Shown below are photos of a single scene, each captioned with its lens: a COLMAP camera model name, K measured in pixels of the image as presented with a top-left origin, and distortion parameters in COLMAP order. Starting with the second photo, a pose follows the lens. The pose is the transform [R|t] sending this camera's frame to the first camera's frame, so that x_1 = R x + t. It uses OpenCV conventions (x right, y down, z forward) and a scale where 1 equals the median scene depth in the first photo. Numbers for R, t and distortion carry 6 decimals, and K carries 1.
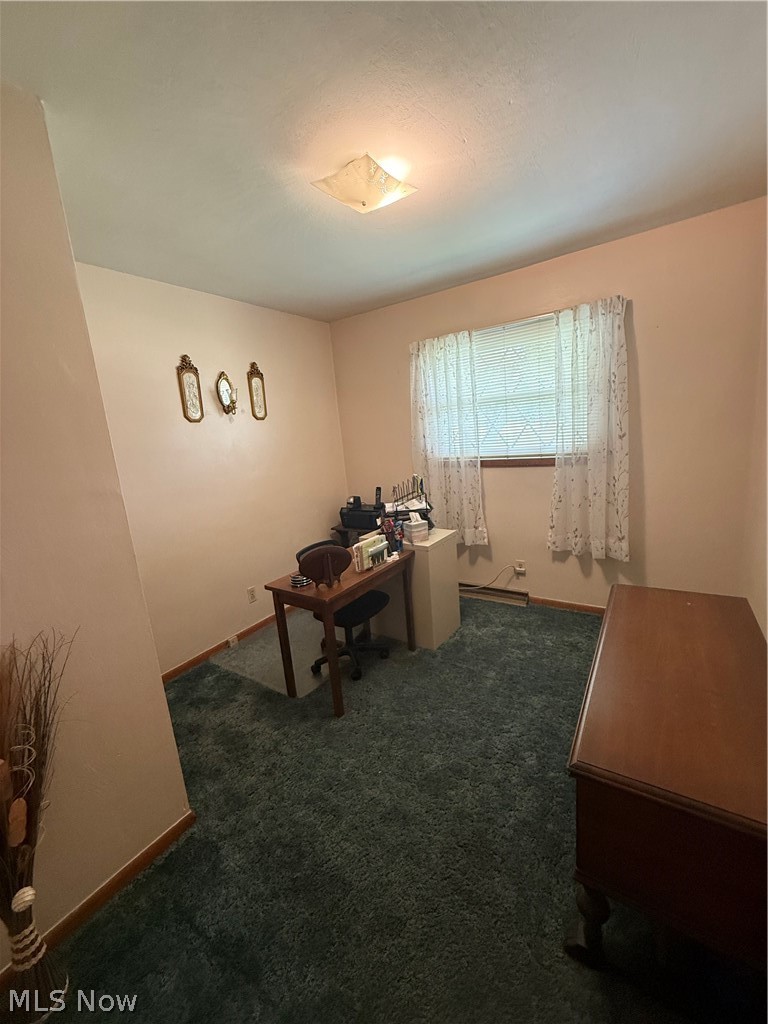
lens RADIAL K [[407.5, 0, 384.0], [0, 407.5, 512.0], [0, 0, 1]] dist [-0.000228, -0.000009]
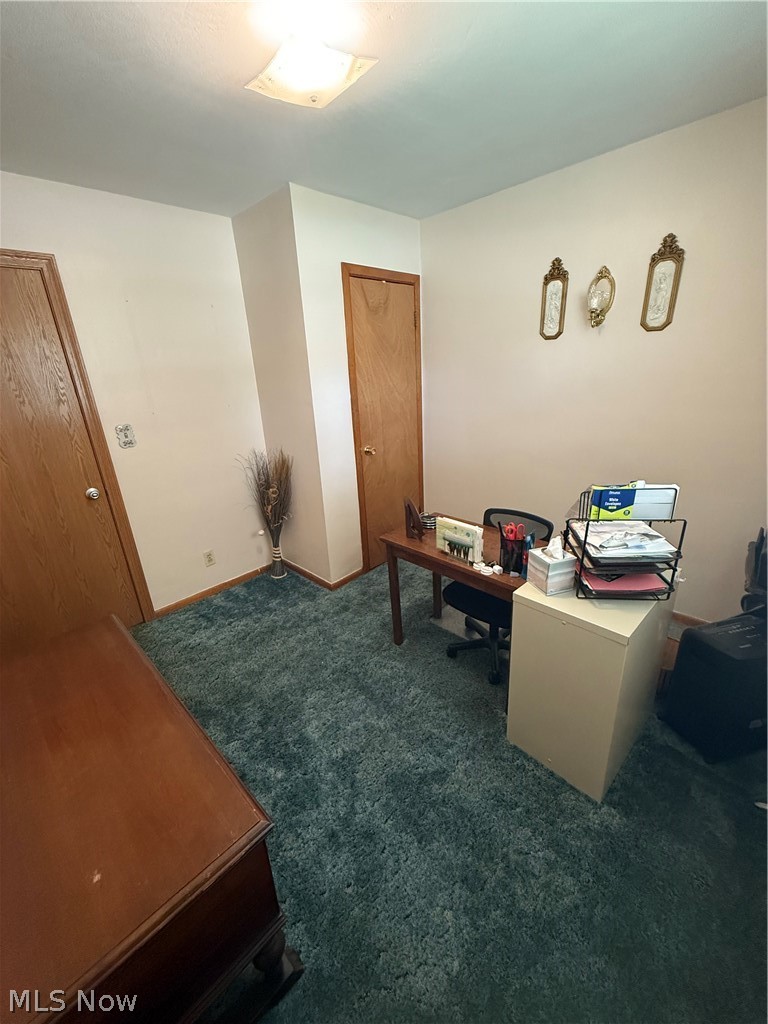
lens RADIAL K [[407.5, 0, 384.0], [0, 407.5, 512.0], [0, 0, 1]] dist [-0.000228, -0.000009]
pose [[-0.184557, 0.408020, -0.894124, 0.568910], [-0.139511, 0.889664, 0.434782, -0.222881], [0.972870, 0.204983, -0.107270, 0.820728]]
